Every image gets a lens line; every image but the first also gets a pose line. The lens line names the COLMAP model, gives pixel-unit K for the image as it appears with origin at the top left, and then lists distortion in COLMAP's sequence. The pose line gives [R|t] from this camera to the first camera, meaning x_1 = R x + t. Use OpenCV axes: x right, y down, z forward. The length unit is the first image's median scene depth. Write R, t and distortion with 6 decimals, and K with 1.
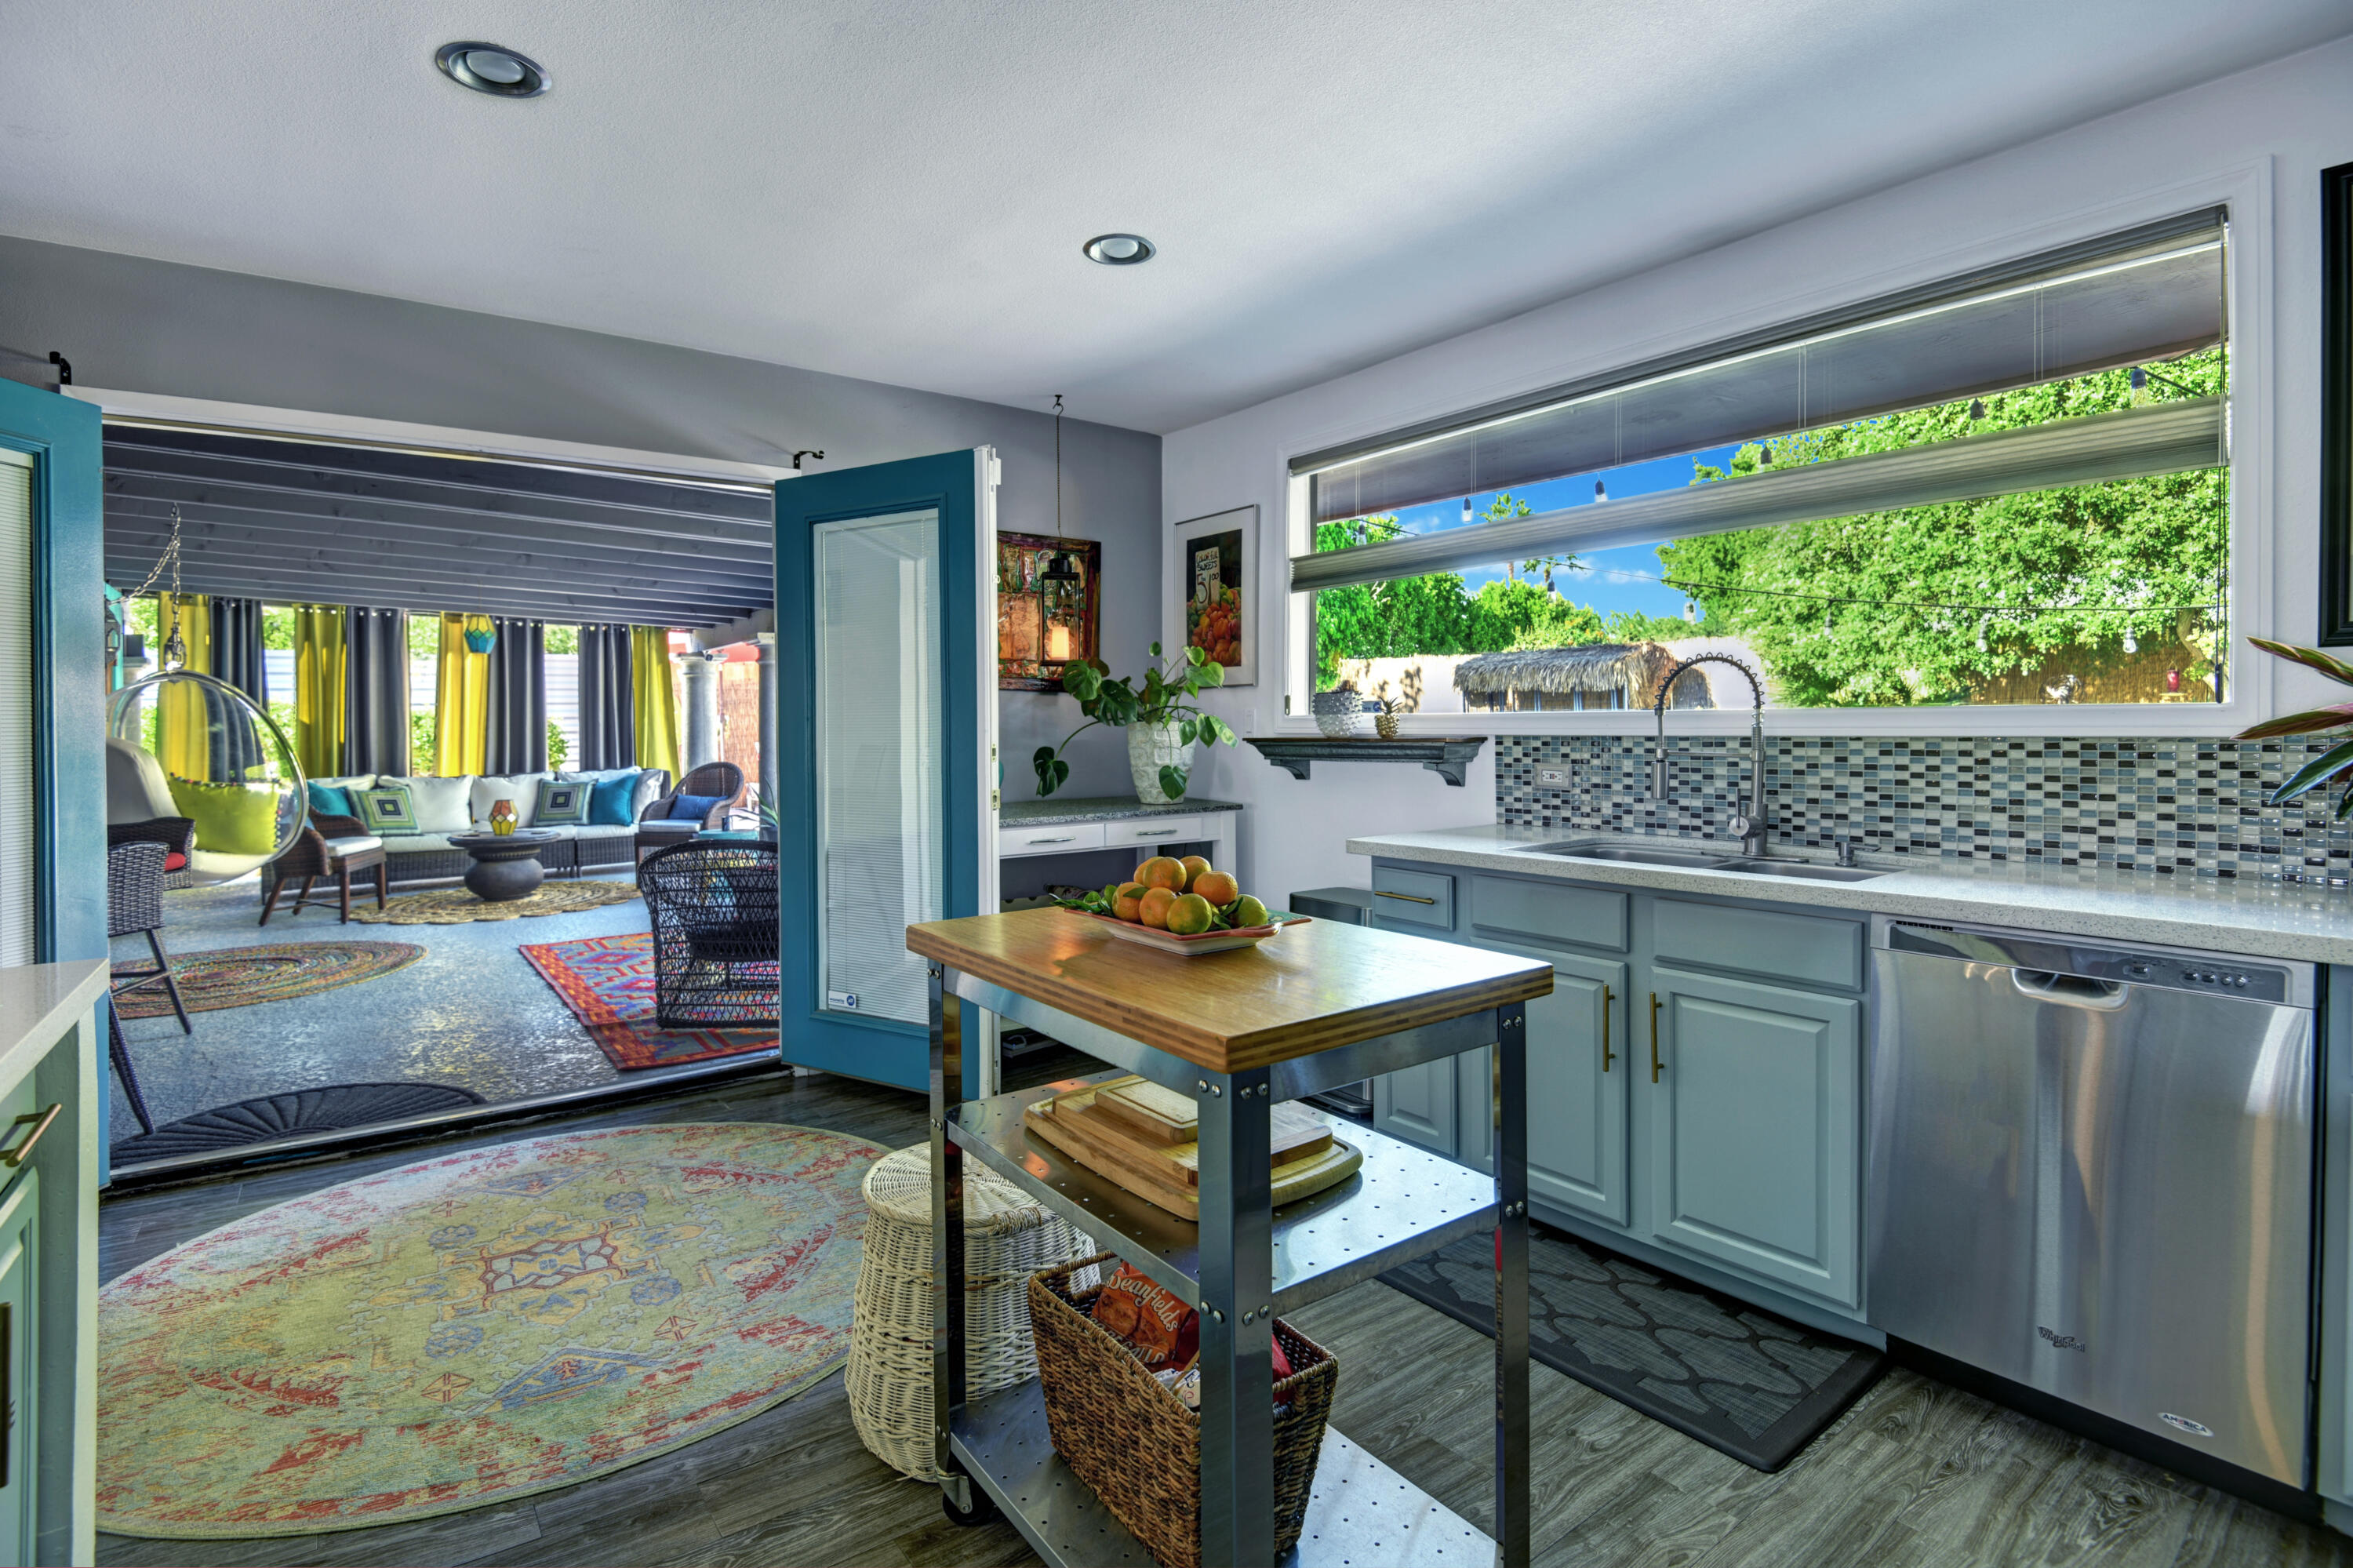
lens RADIAL K [[1115.0, 0, 1176.7], [0, 1115.0, 744.9], [0, 0, 1]] dist [0.071373, -0.083220]
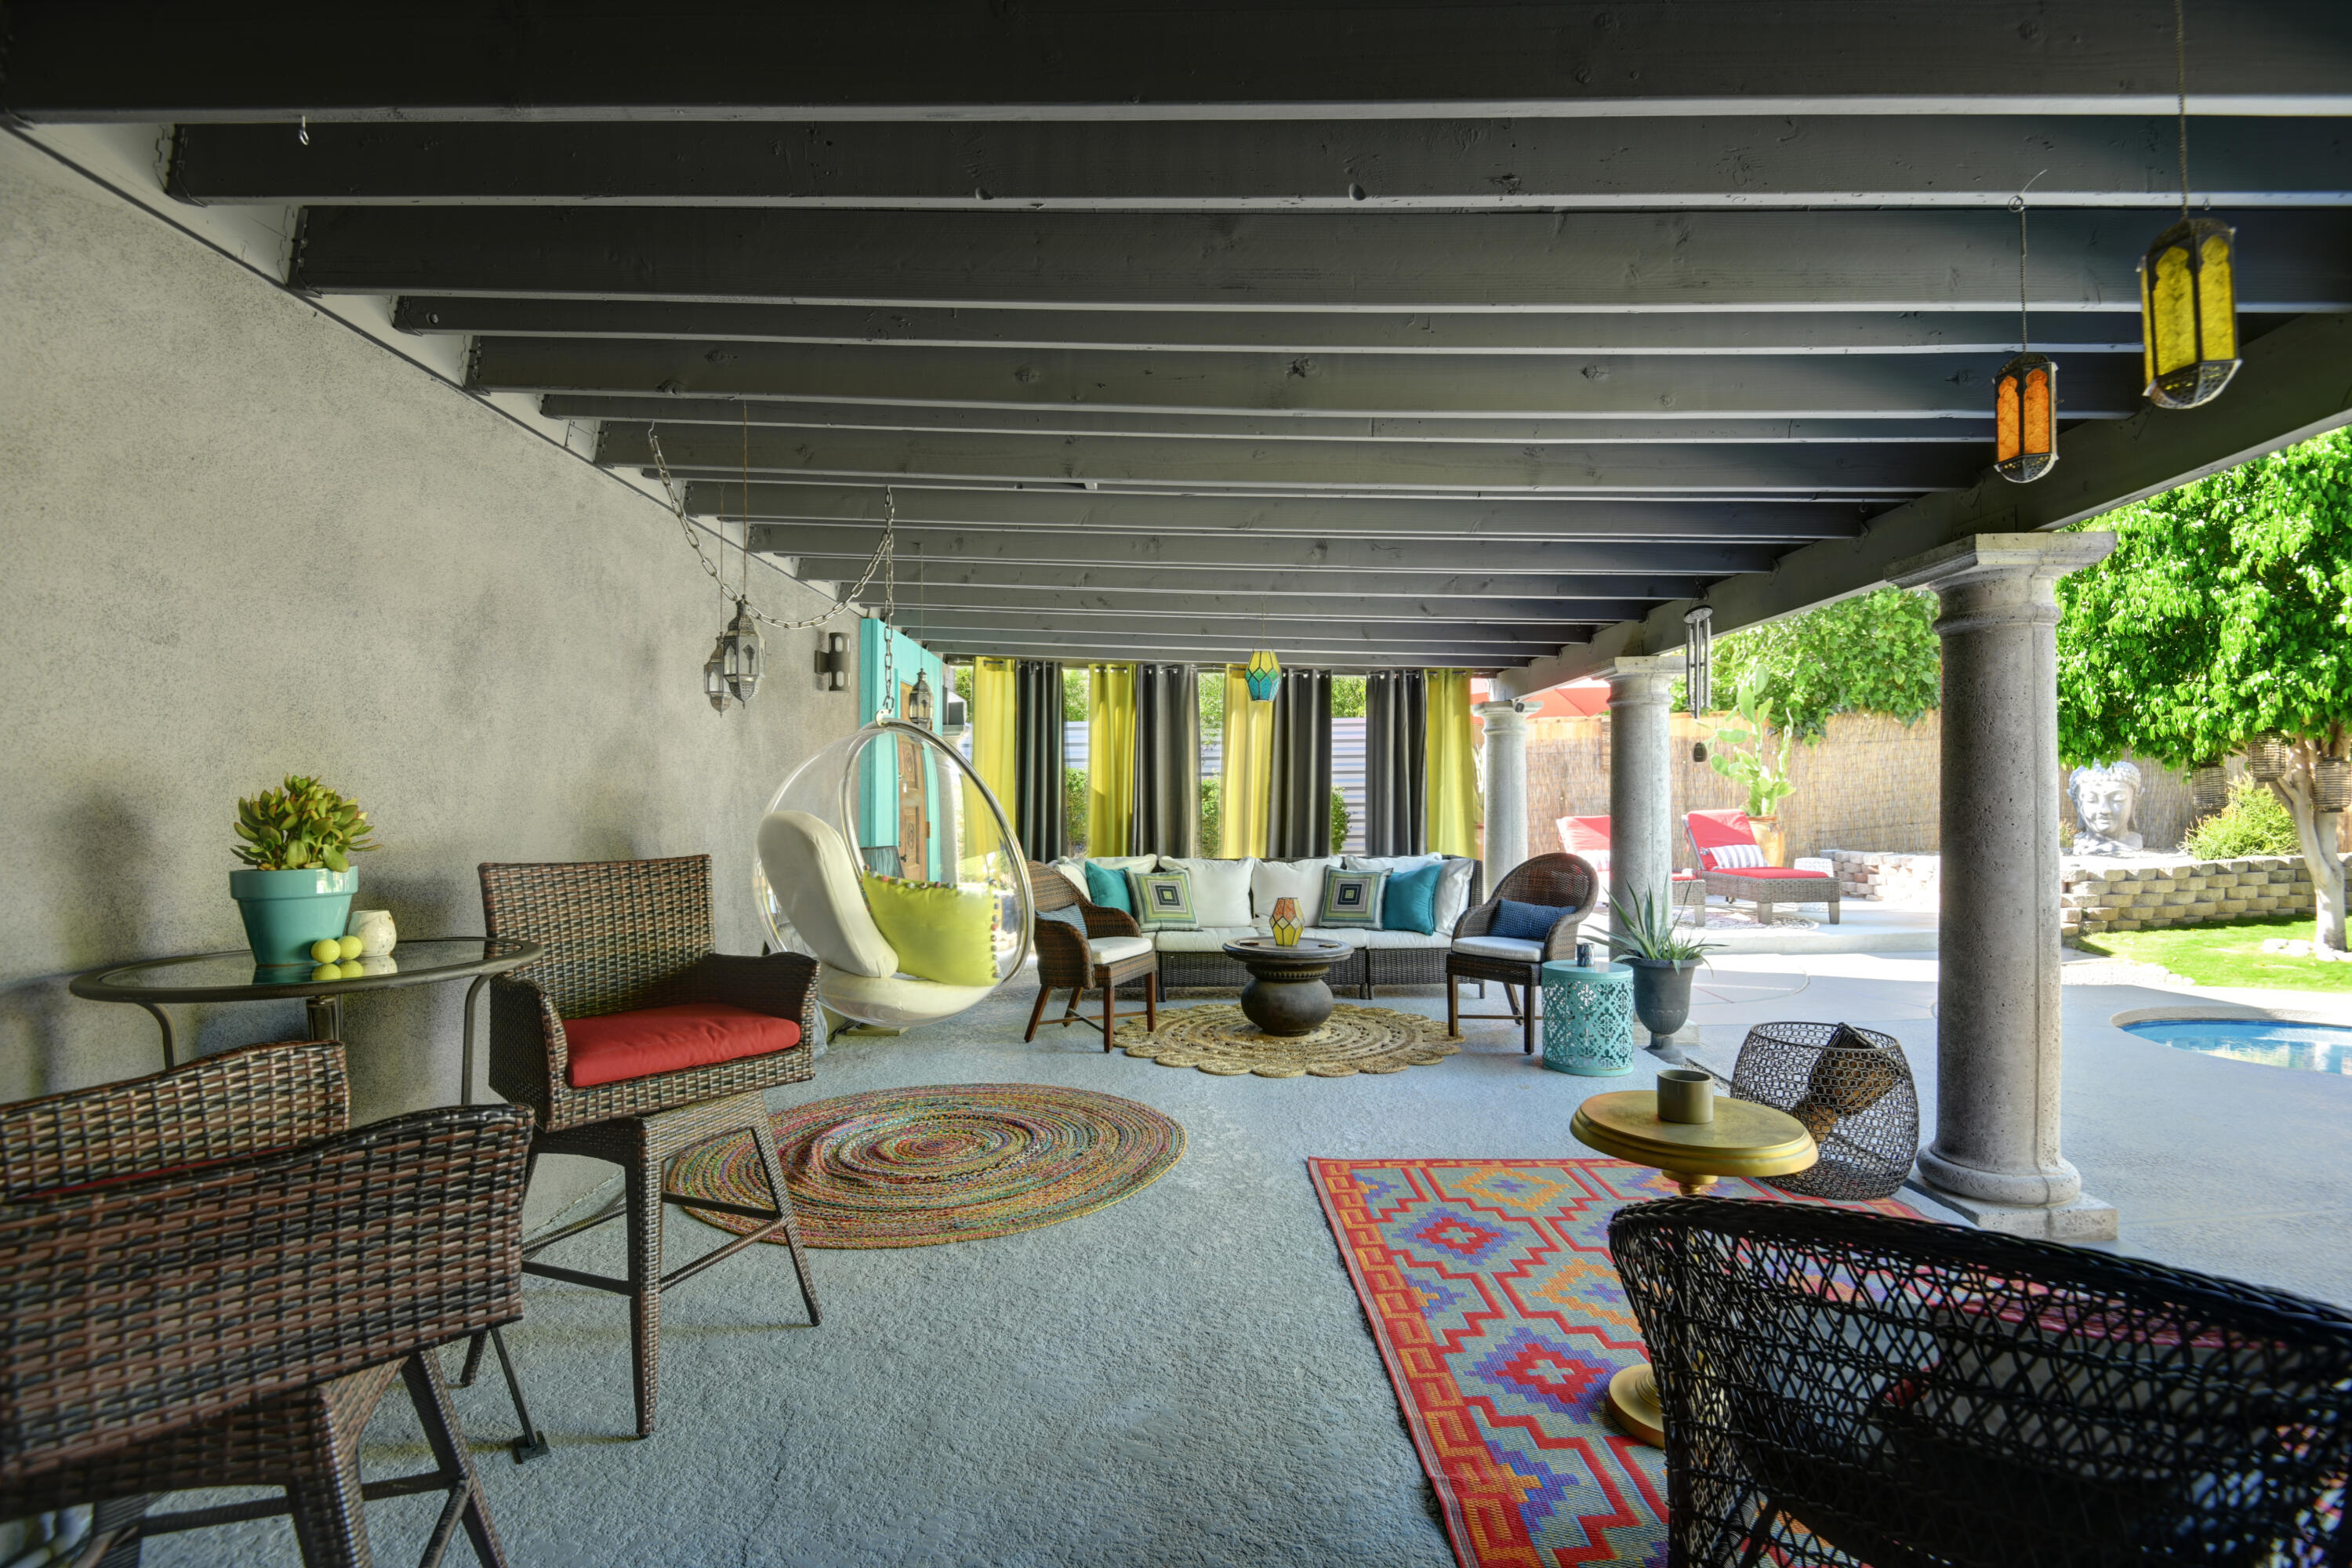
lens RADIAL K [[1088.2, 0, 1191.2], [0, 1088.2, 760.8], [0, 0, 1]] dist [0.009949, -0.031550]
pose [[0.813387, -0.014547, -0.581541, -0.206021], [-0.015399, 0.998799, -0.046523, -0.006606], [0.581520, 0.046796, 0.812185, 0.340920]]
